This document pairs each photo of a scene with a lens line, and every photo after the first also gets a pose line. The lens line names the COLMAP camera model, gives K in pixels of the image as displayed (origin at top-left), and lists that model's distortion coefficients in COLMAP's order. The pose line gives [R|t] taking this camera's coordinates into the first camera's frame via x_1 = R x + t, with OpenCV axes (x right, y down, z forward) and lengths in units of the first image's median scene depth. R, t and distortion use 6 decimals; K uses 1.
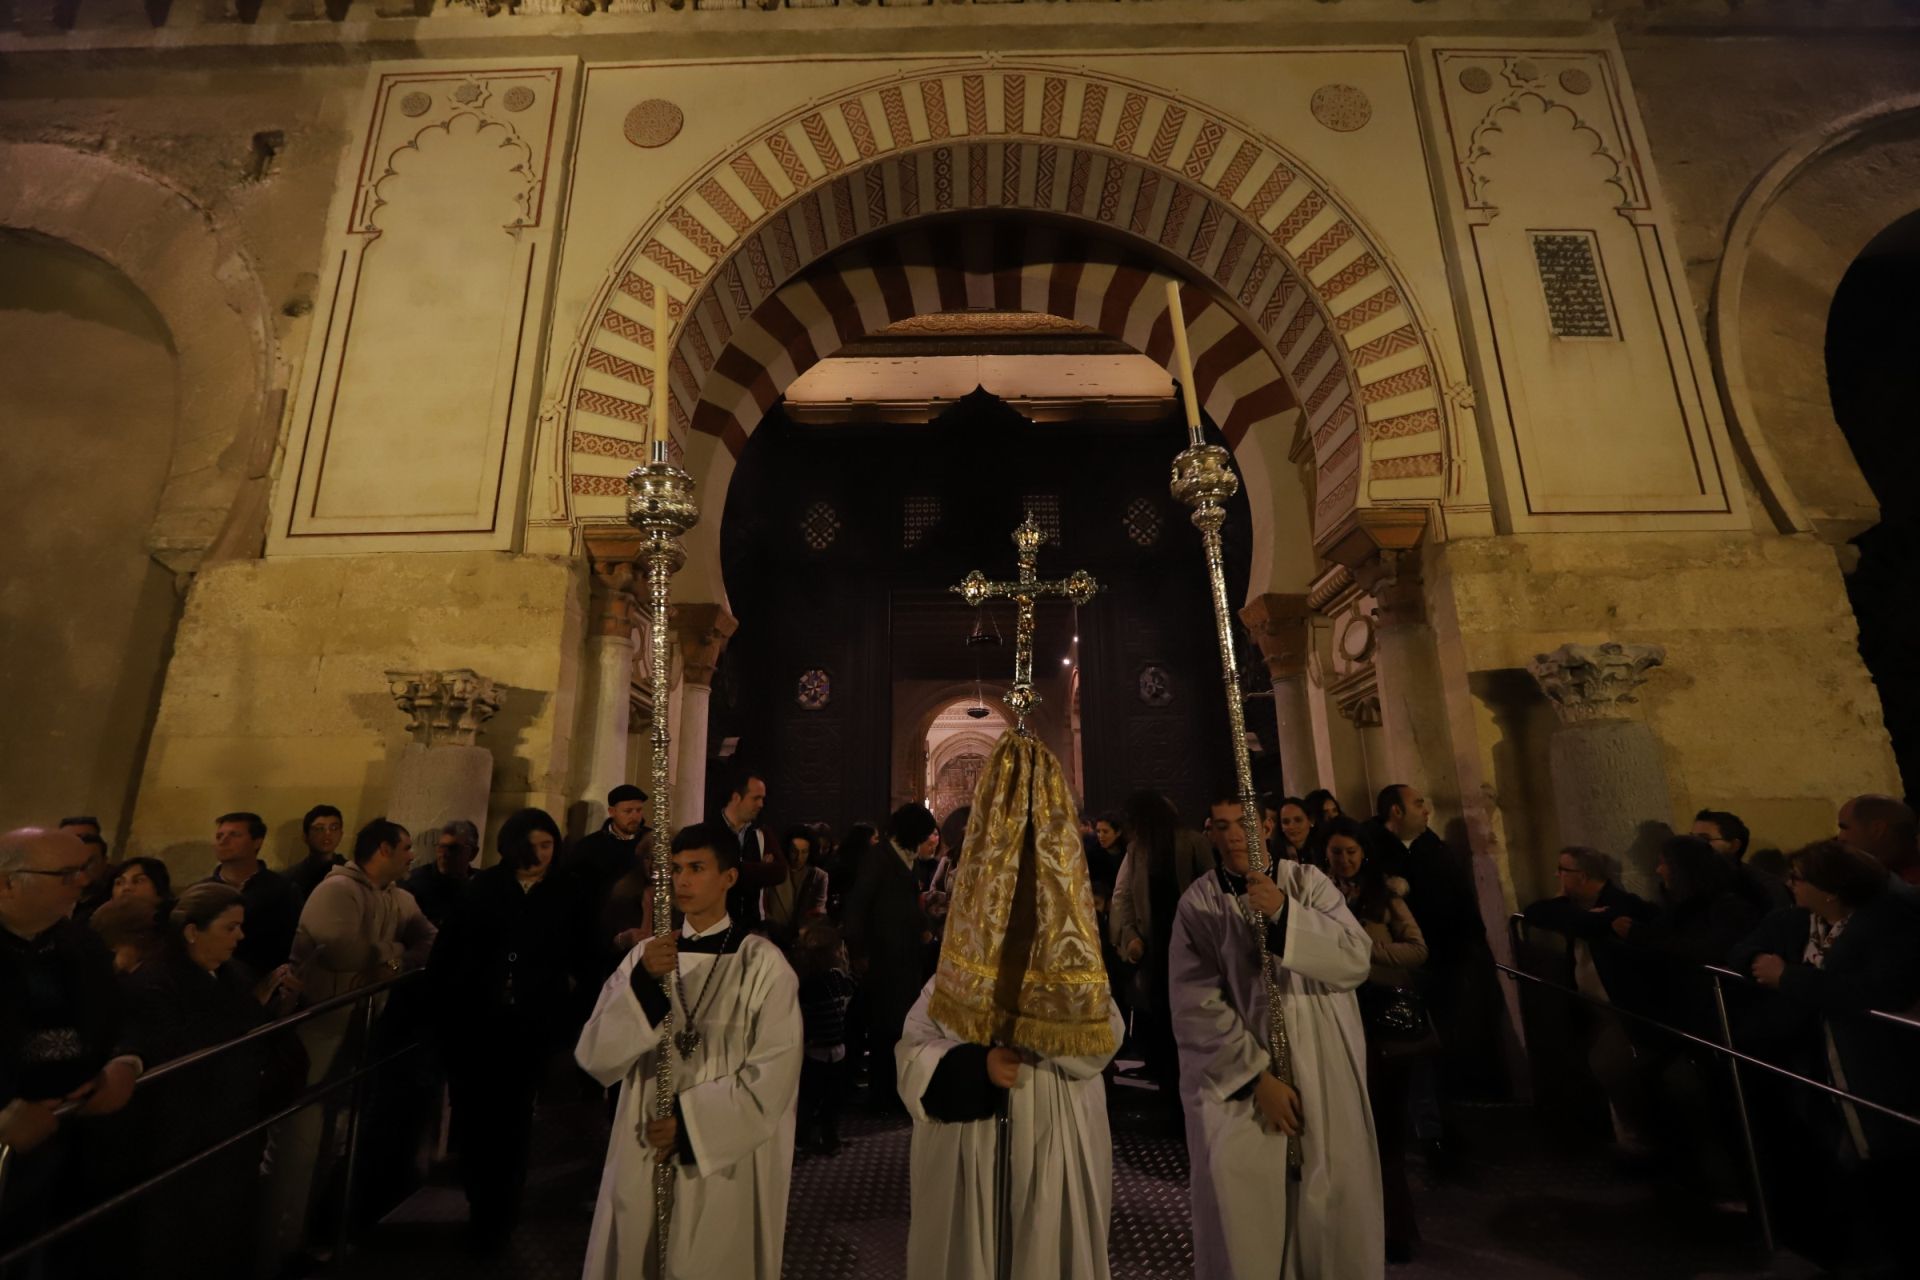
lens RADIAL K [[837.7, 0, 952.1], [0, 837.7, 637.0], [0, 0, 1]] dist [-0.016589, 0.002155]
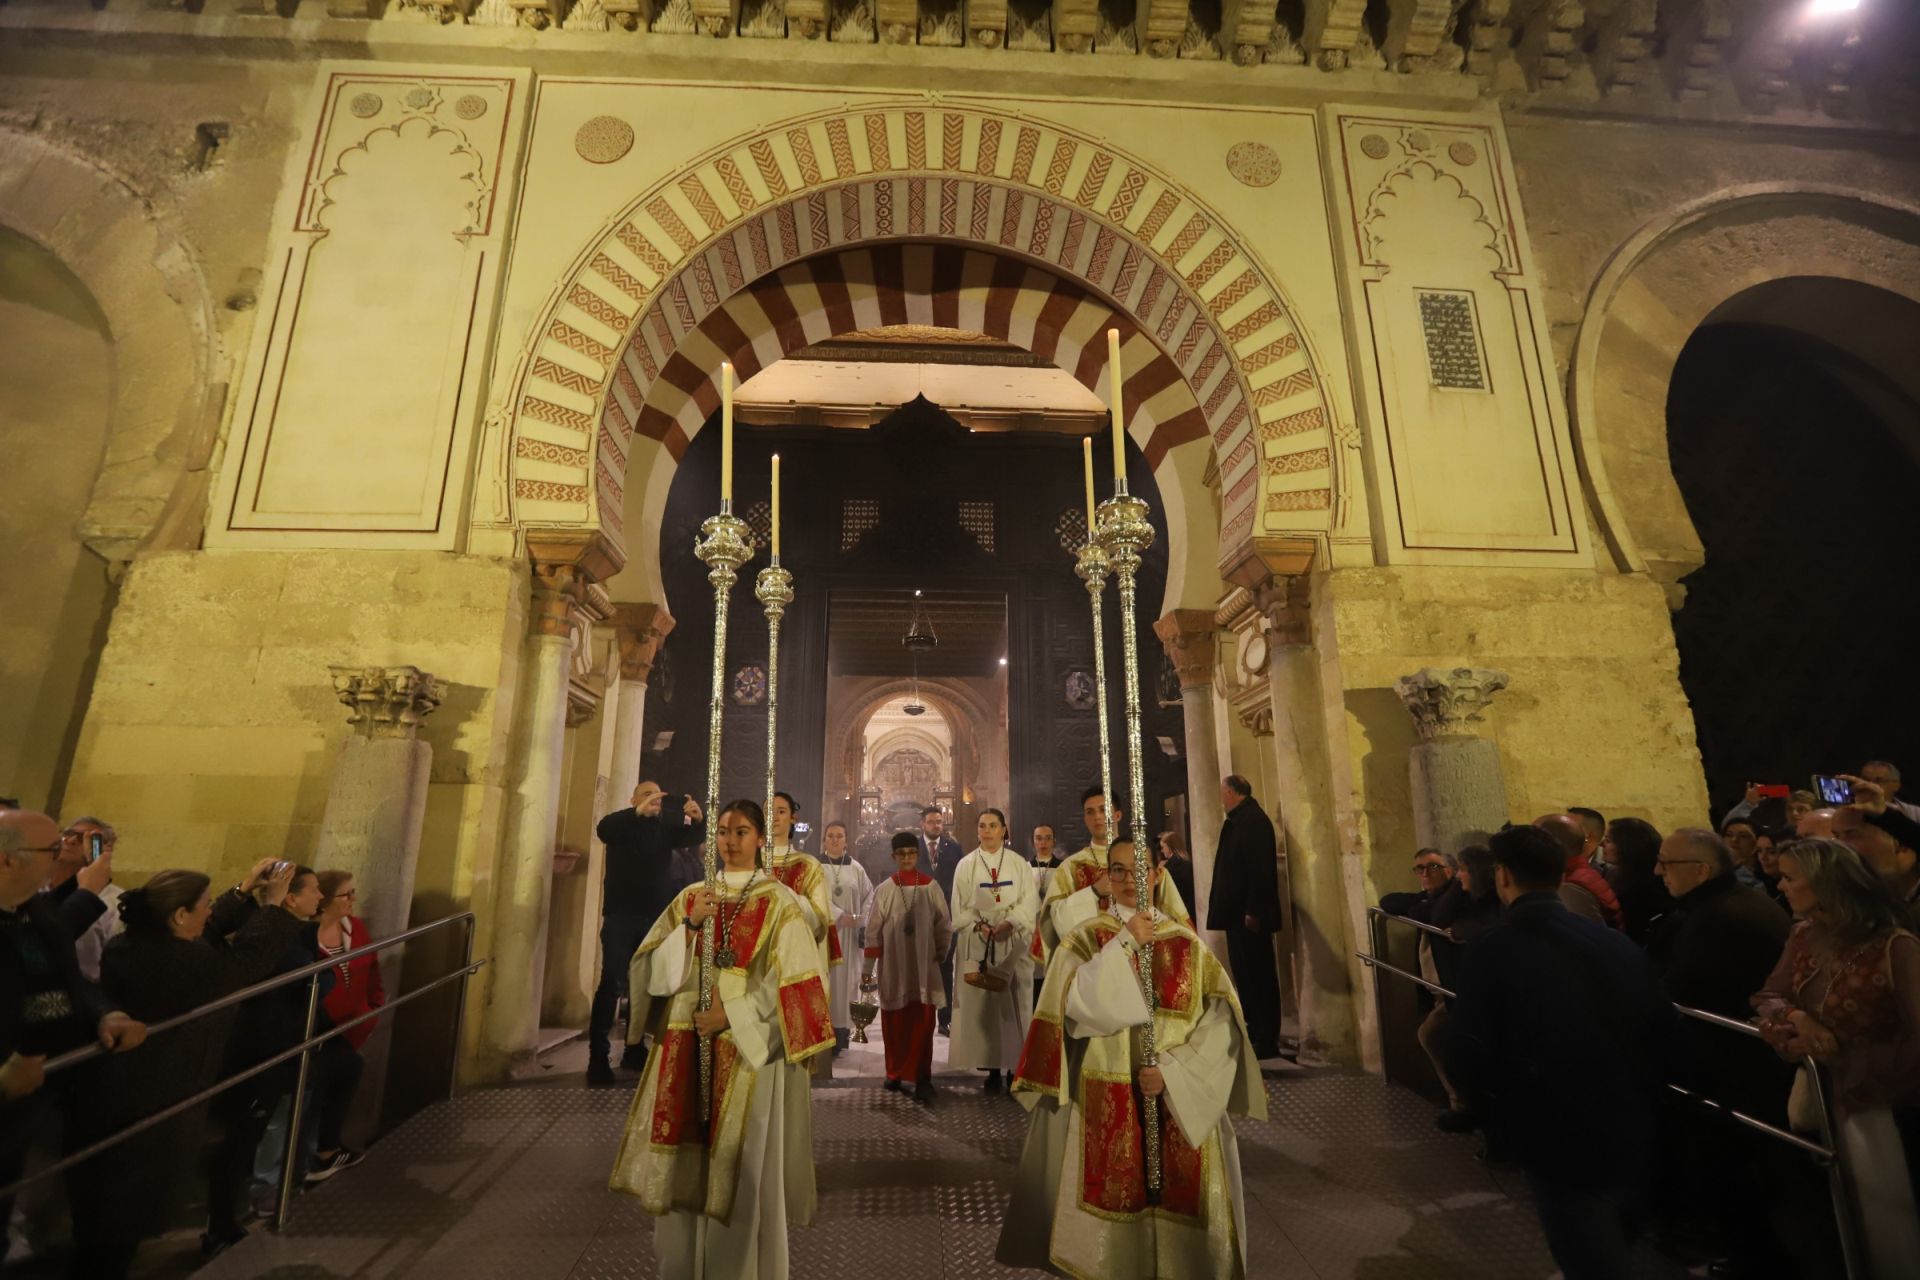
lens RADIAL K [[834.5, 0, 946.0], [0, 834.5, 637.3], [0, 0, 1]] dist [-0.016906, 0.002345]
pose [[0.997650, 0.026961, 0.062989, 0.017178], [-0.027278, 0.999619, 0.004181, -0.015187], [-0.062853, -0.005889, 0.998005, -0.060669]]
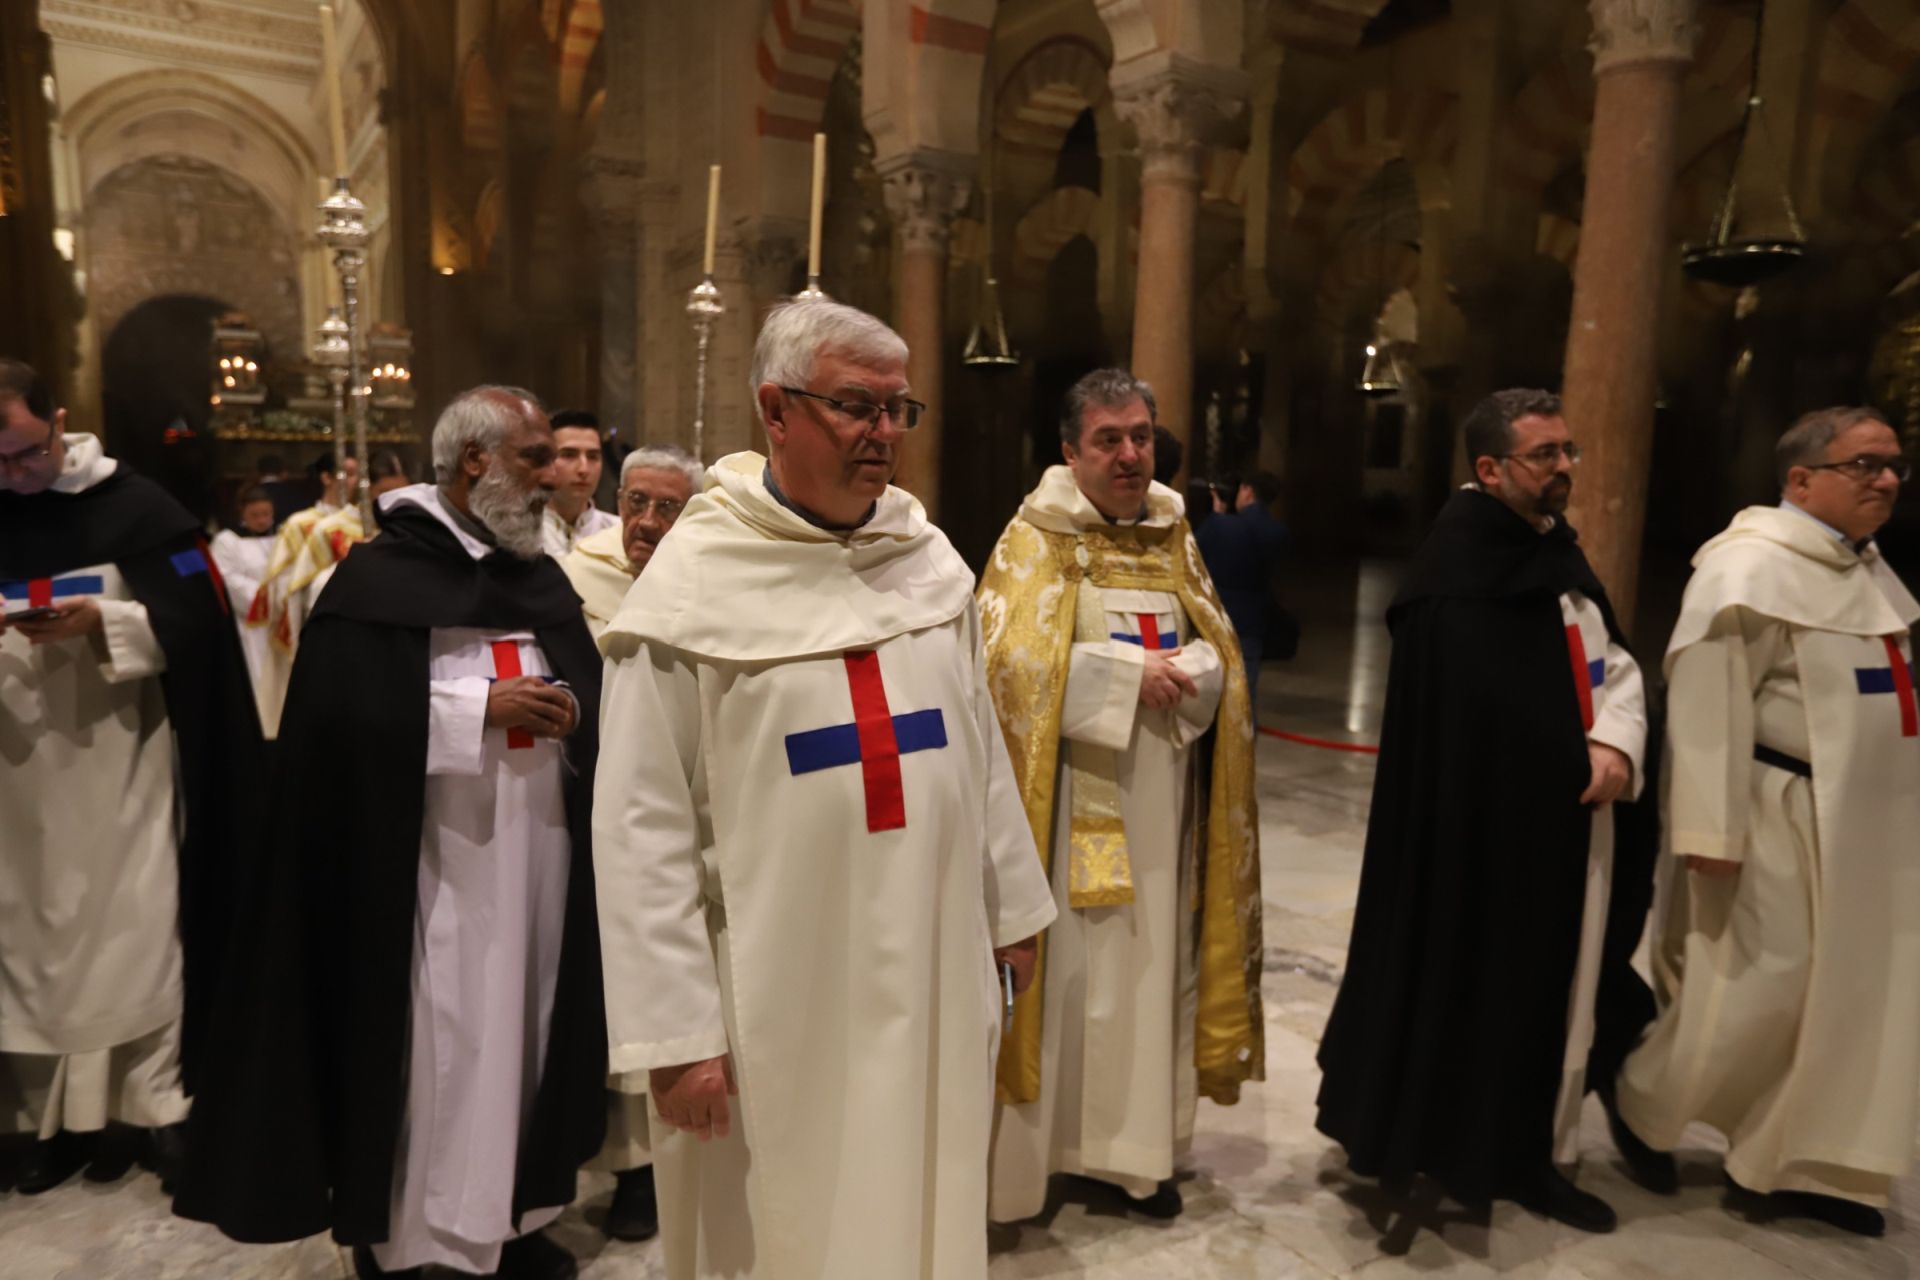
lens RADIAL K [[1316.4, 0, 942.4], [0, 1316.4, 635.8], [0, 0, 1]] dist [-0.007018, 0.039455]
pose [[0.851917, -0.048472, 0.521429, -0.134968], [-0.164489, 0.920545, 0.354318, 0.939971], [-0.497174, -0.387618, 0.776254, 3.450232]]
